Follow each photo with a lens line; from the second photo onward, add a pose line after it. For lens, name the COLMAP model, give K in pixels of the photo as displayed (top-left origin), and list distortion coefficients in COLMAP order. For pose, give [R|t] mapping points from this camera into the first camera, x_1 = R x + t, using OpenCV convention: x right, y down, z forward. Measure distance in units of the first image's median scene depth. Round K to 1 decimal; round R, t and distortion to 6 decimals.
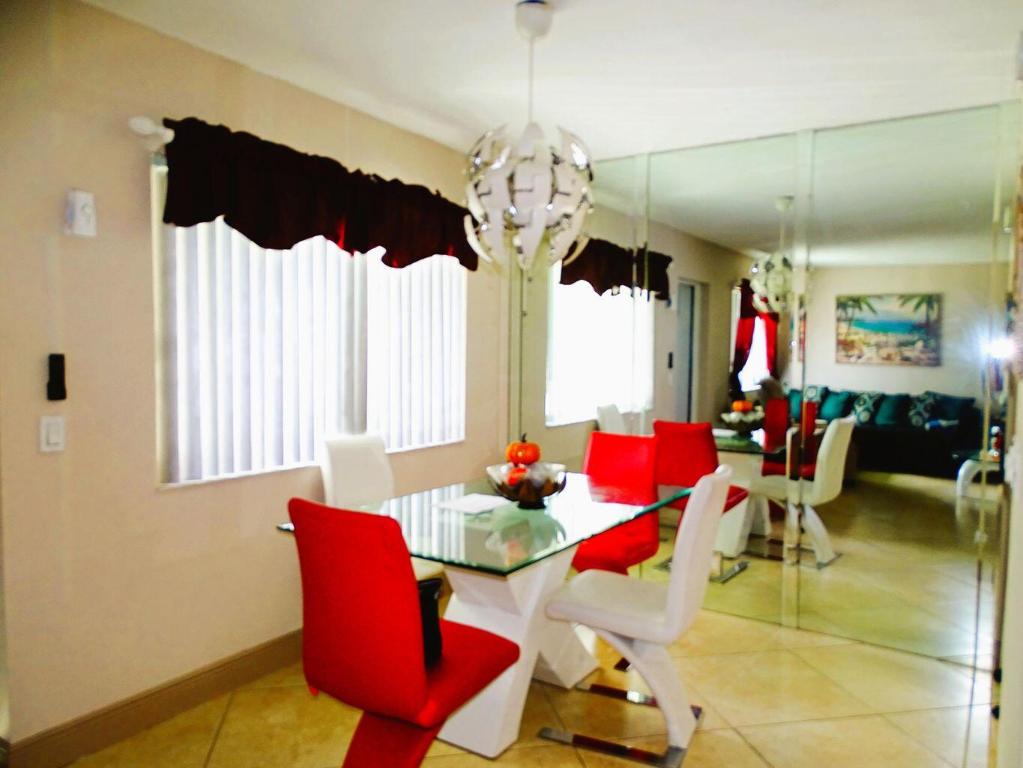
lens RADIAL K [[715.4, 0, 510.1], [0, 715.4, 405.4], [0, 0, 1]] dist [-0.030266, -0.004311]
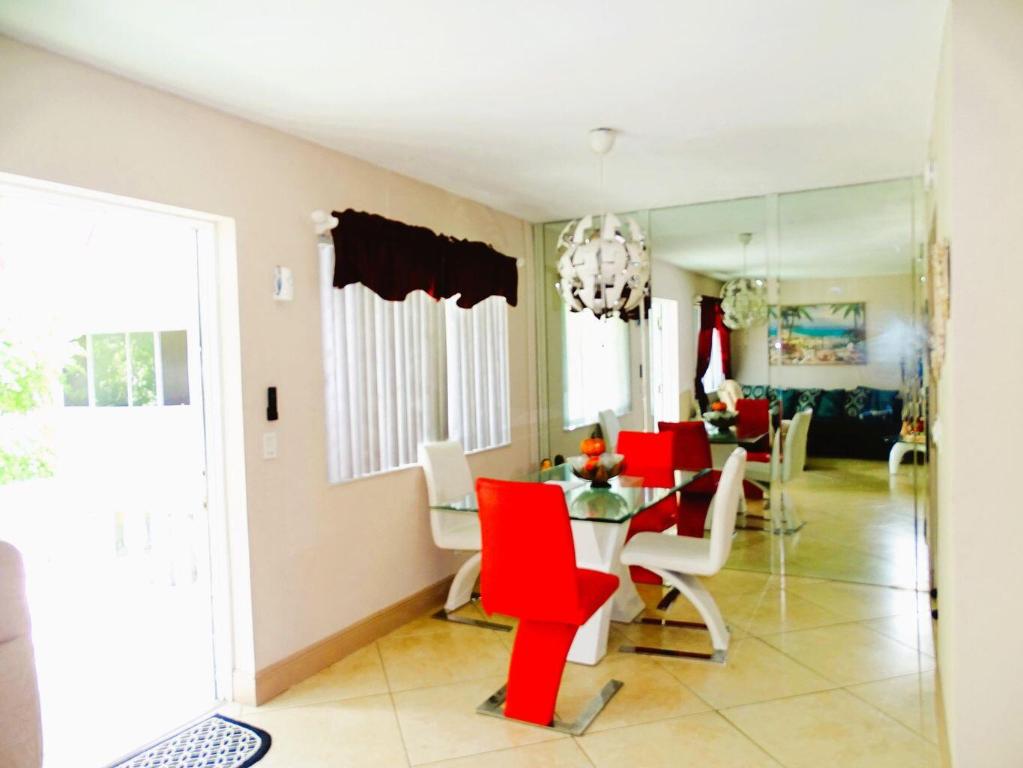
lens RADIAL K [[715.4, 0, 510.1], [0, 715.4, 405.4], [0, 0, 1]] dist [-0.030266, -0.004311]
pose [[0.995231, -0.045552, 0.086258, -0.148566], [0.046862, 0.998814, -0.013226, 0.000047], [-0.085553, 0.017205, 0.996185, -0.199093]]
